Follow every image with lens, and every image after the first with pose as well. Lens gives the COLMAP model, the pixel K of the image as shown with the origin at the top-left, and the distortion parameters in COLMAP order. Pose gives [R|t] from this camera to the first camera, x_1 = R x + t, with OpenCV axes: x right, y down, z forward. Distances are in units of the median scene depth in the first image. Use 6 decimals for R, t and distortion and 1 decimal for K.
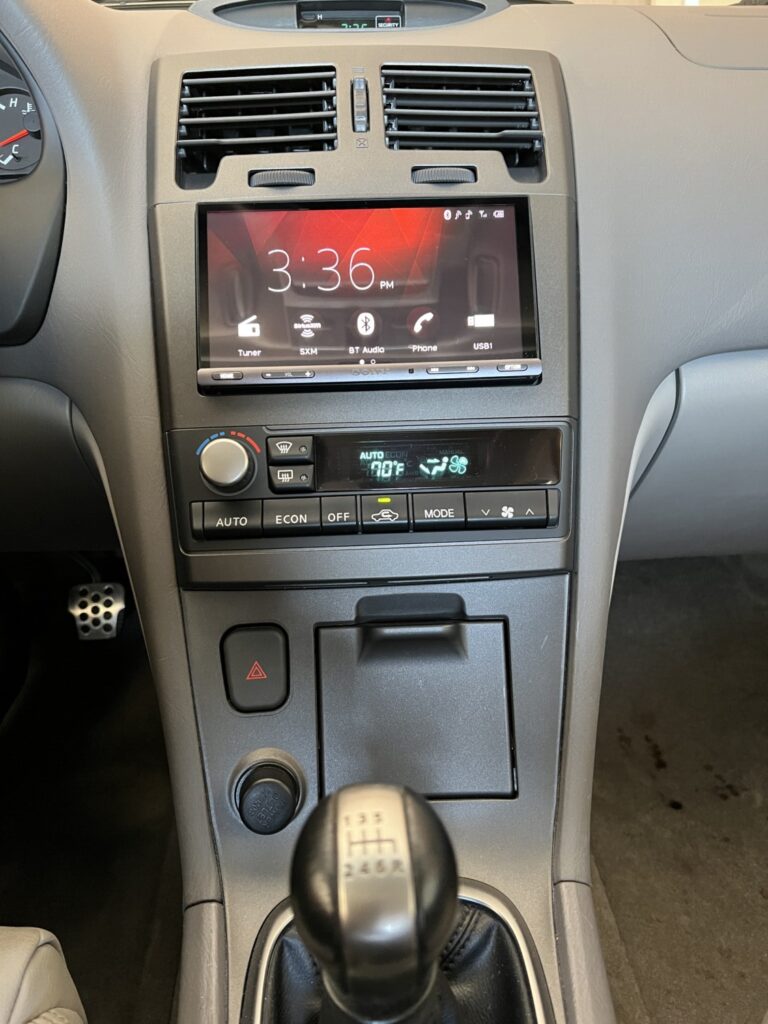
lens RADIAL K [[786.5, 0, 364.8], [0, 786.5, 512.9], [0, 0, 1]] dist [0.040070, -0.060671]
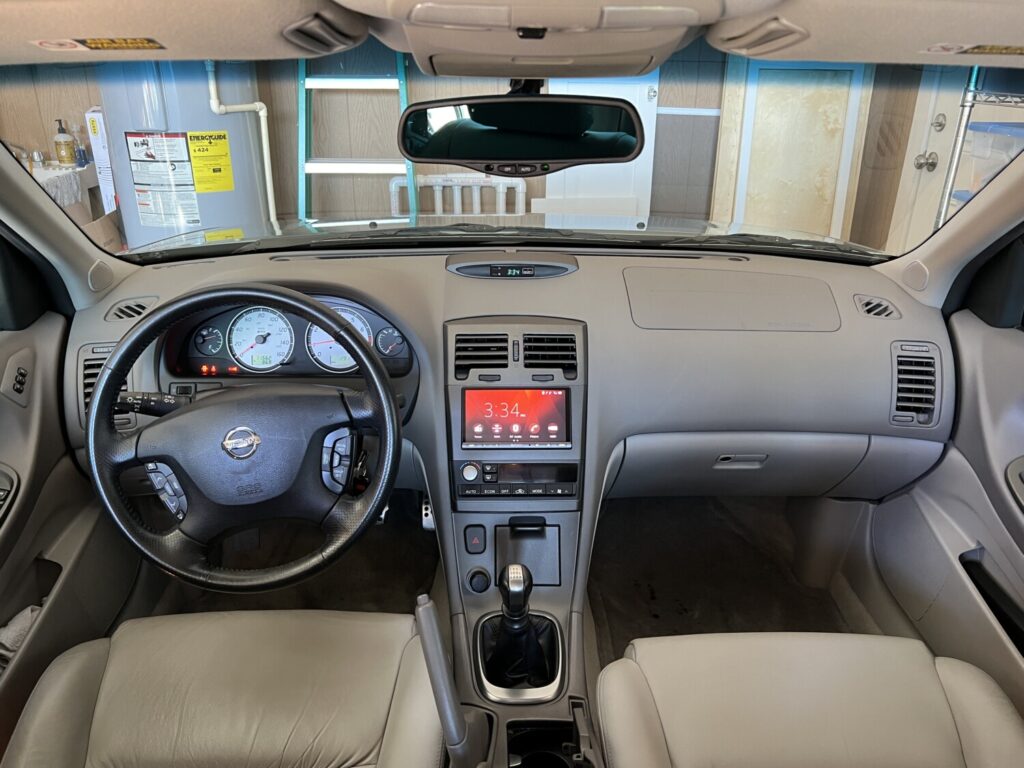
lens RADIAL K [[723.4, 0, 512.0], [0, 723.4, 384.0], [0, 0, 1]] dist [0.032783, -0.056574]
pose [[0.999322, 0.034165, 0.013724, -0.057087], [-0.033621, 0.998707, -0.038119, -0.299066], [-0.015008, 0.037632, 0.999179, -1.809081]]
